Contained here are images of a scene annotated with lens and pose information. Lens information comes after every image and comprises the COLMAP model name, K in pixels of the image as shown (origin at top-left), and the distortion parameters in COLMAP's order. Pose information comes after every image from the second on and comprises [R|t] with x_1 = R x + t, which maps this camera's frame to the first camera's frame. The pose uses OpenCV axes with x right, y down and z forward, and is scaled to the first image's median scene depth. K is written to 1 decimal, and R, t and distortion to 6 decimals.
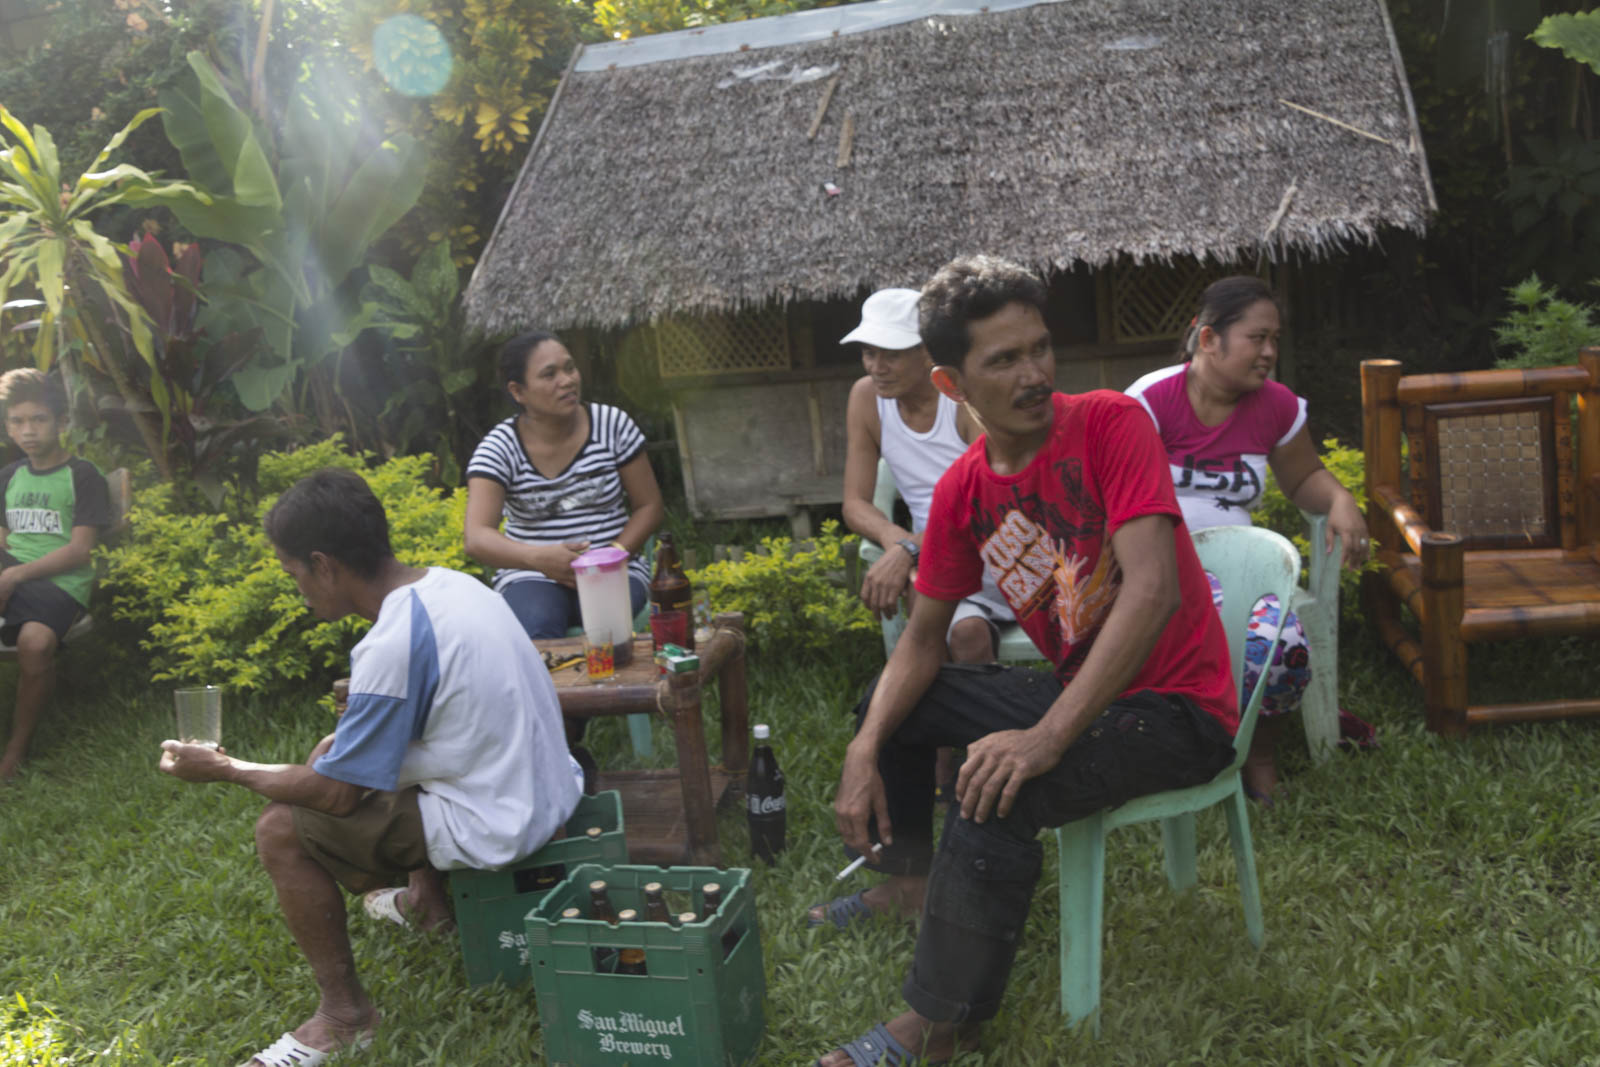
lens RADIAL K [[1398.2, 0, 800.0], [0, 1398.2, 533.5], [0, 0, 1]] dist [-0.033204, -0.010681]
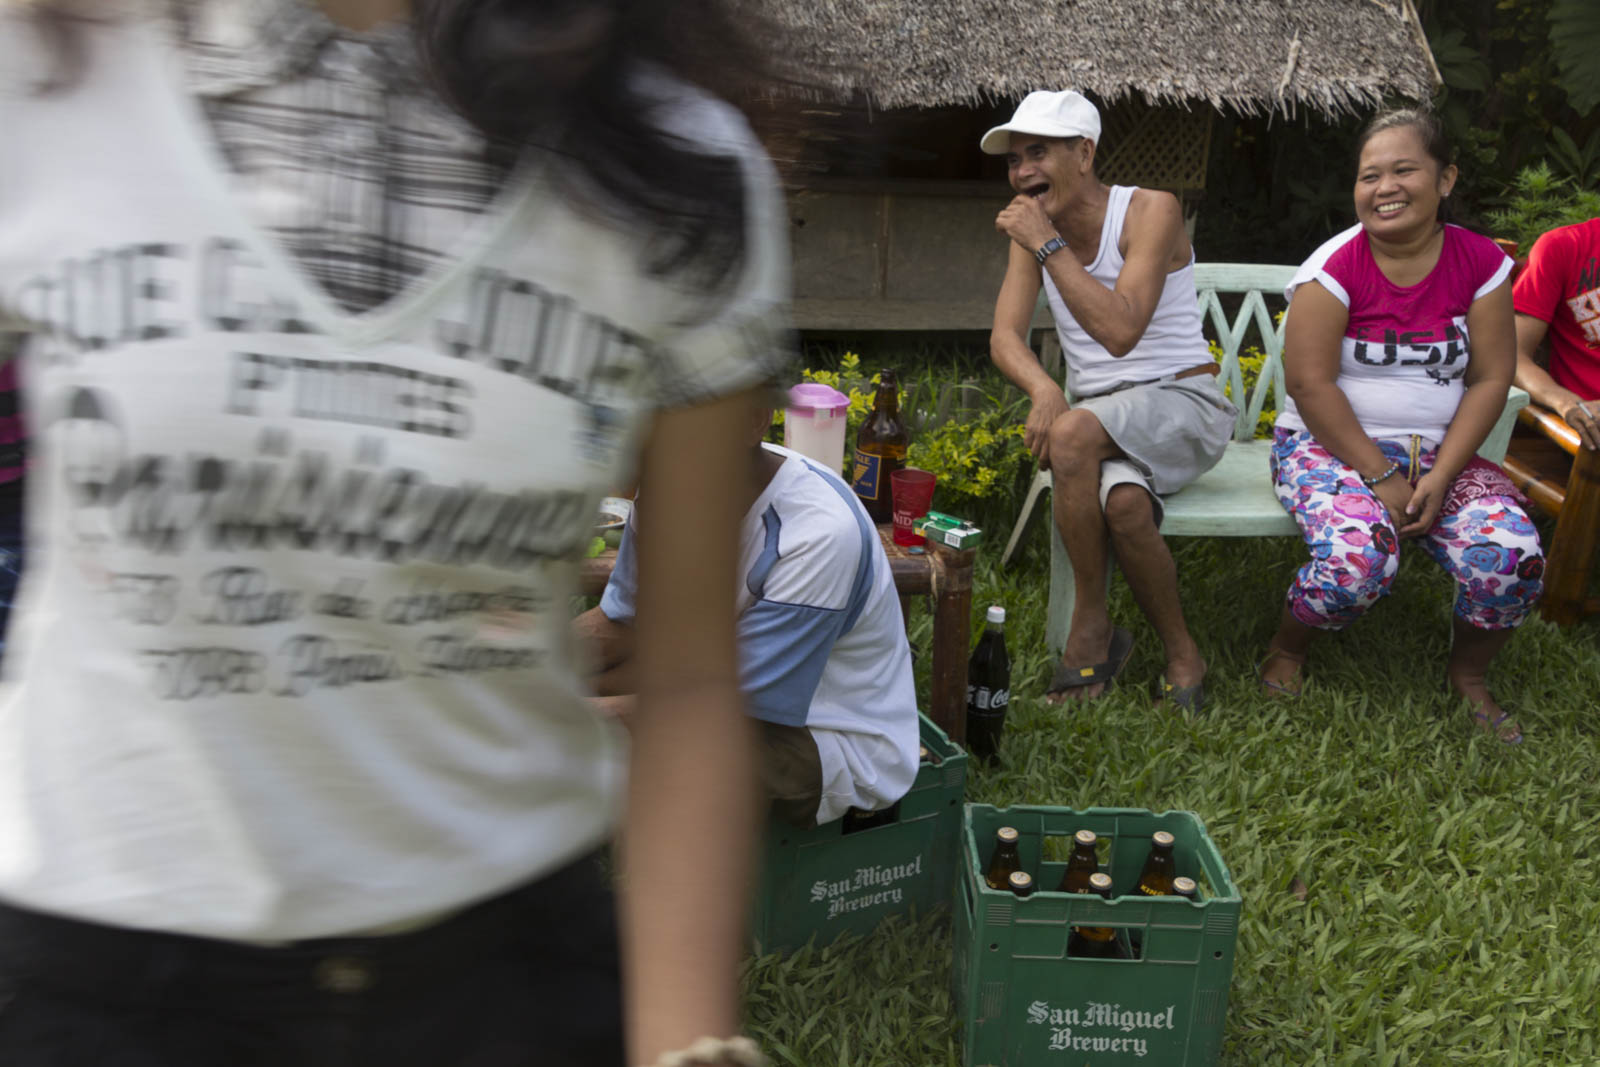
lens RADIAL K [[1317.5, 0, 800.0], [0, 1317.5, 533.5], [0, 0, 1]] dist [0.012582, 0.010055]
pose [[0.955427, 0.034784, 0.293172, -0.240444], [-0.074792, 0.989158, 0.126380, 0.000086], [-0.285598, -0.142674, 0.947670, 0.177599]]
